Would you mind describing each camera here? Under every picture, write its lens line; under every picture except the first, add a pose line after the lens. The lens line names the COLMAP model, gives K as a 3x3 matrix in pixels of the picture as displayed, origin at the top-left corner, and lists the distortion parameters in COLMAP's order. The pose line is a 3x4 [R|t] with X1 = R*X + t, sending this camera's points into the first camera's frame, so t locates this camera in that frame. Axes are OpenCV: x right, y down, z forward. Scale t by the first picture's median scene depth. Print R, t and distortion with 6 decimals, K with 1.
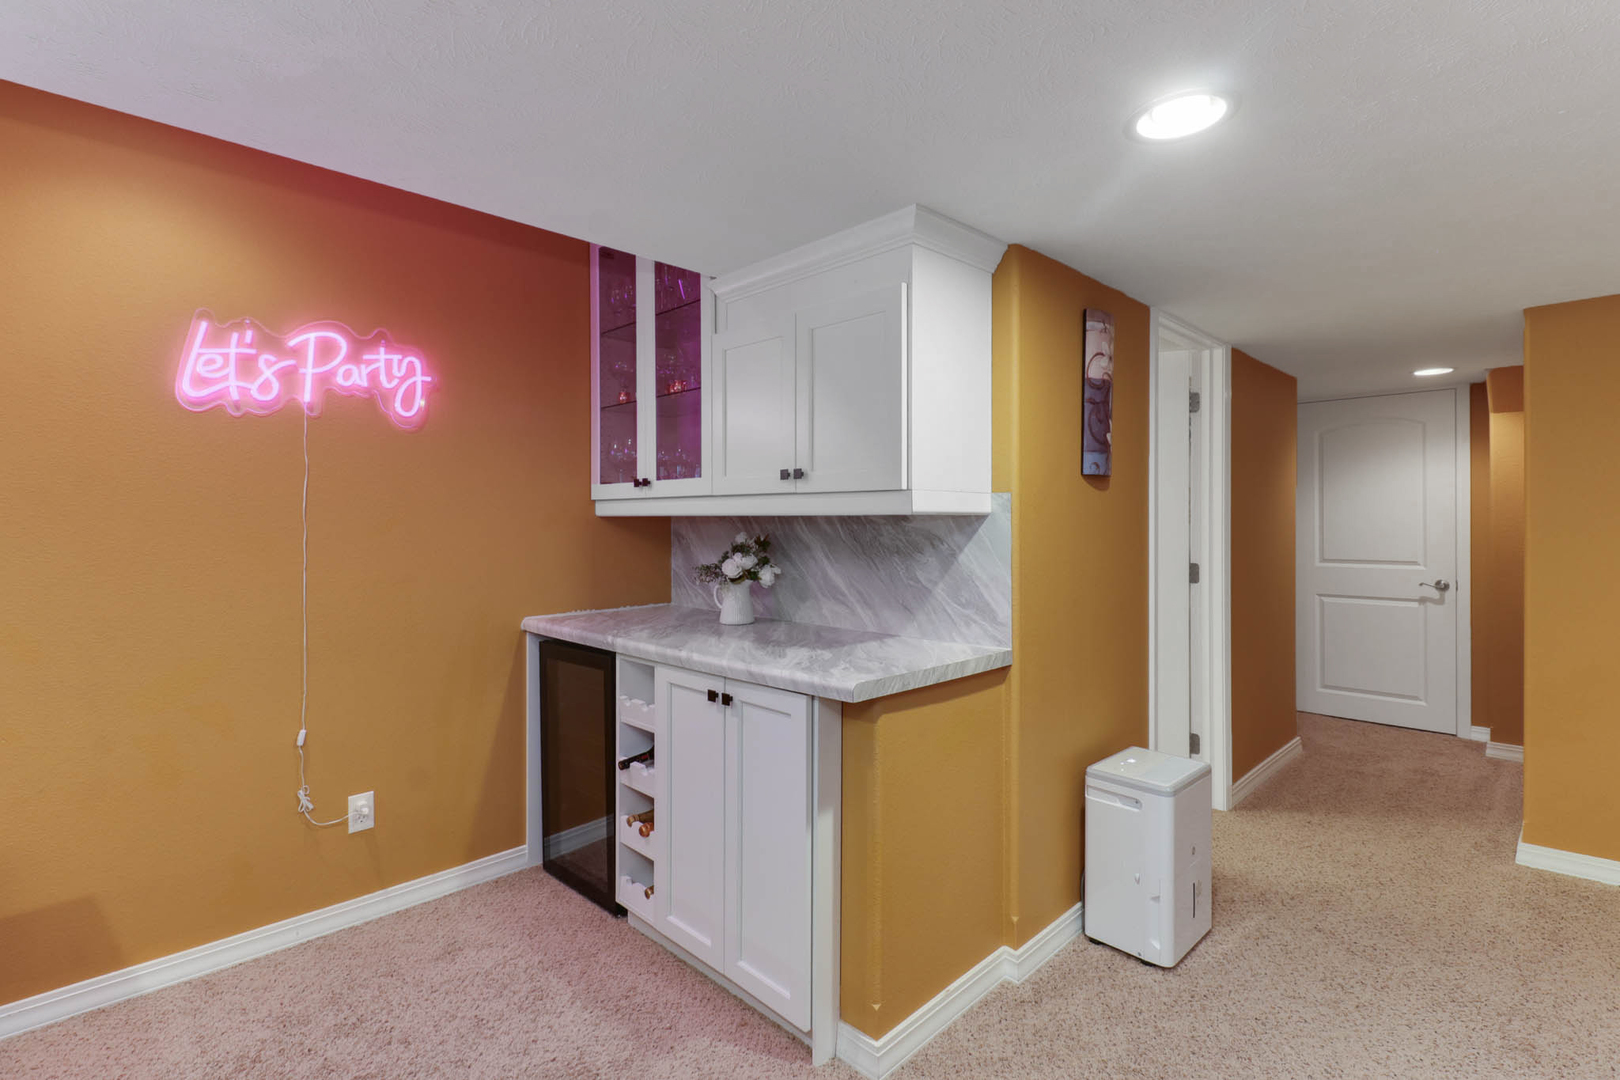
lens RADIAL K [[746.2, 0, 808.0], [0, 746.2, 517.8], [0, 0, 1]] dist [0.000058, -0.000003]
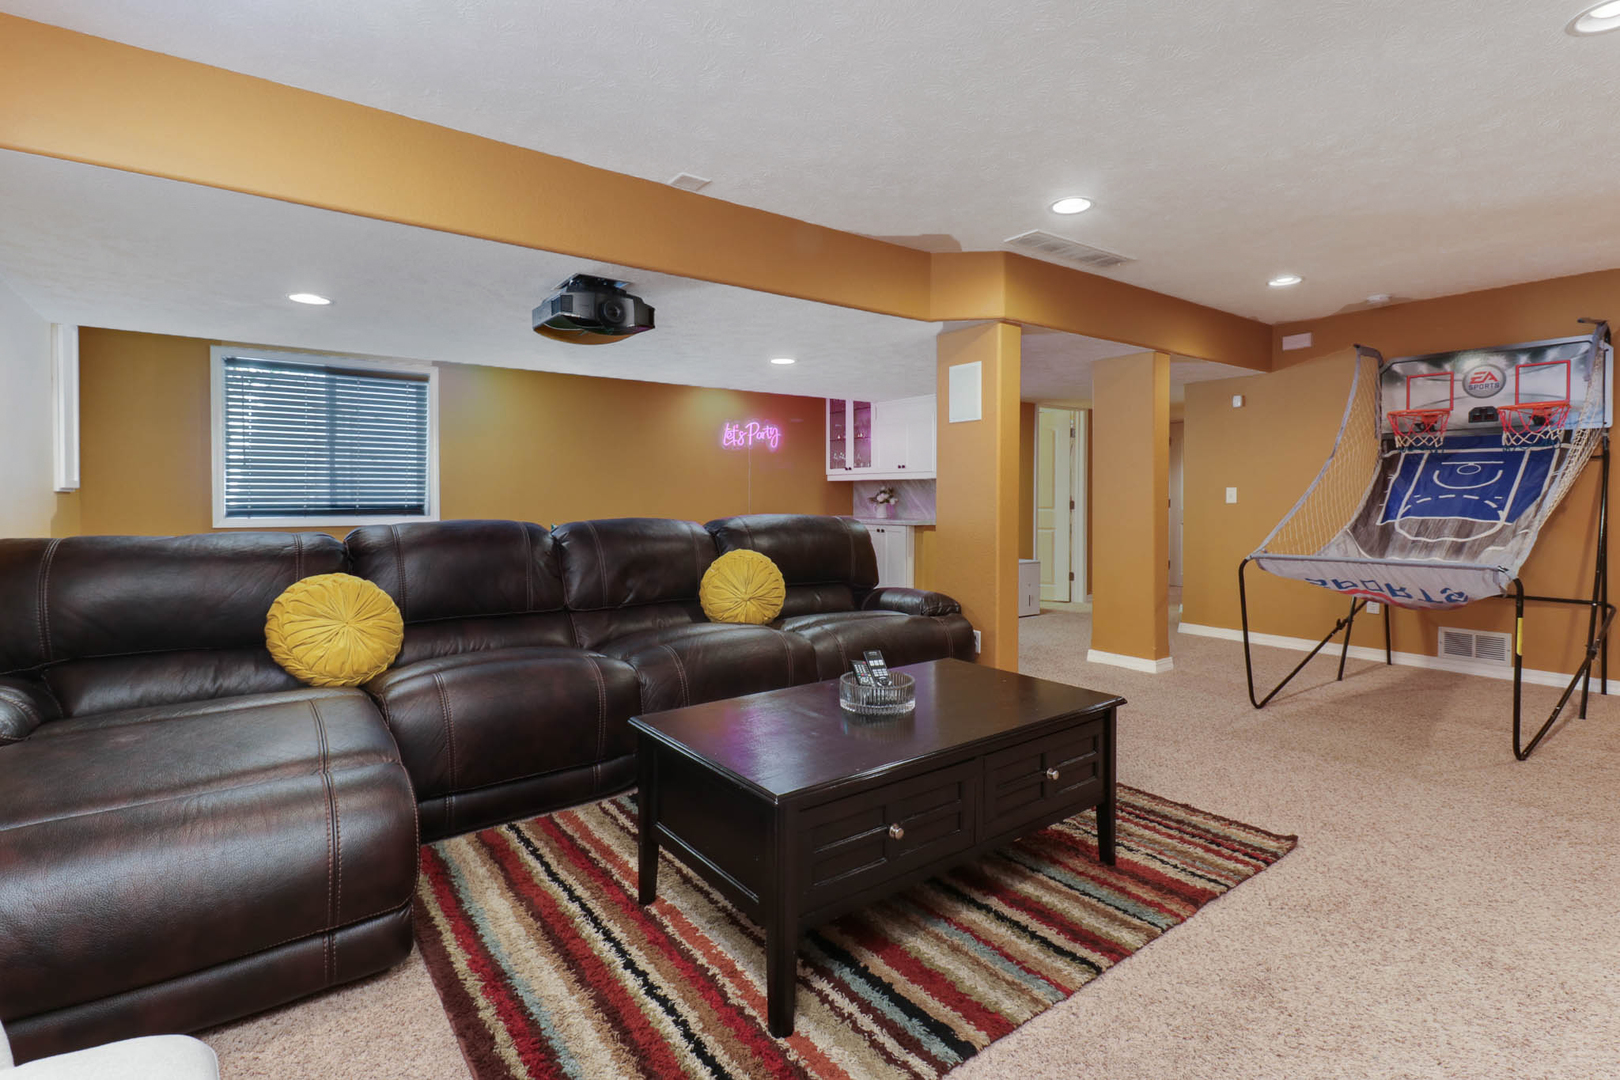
lens RADIAL K [[774.6, 0, 809.7], [0, 774.6, 493.0], [0, 0, 1]] dist [0.000801, 0.000065]
pose [[0.991364, 0.001211, -0.131137, 0.020161], [-0.000466, 0.999984, 0.005709, 0.029647], [0.131142, -0.005599, 0.991348, -2.036171]]
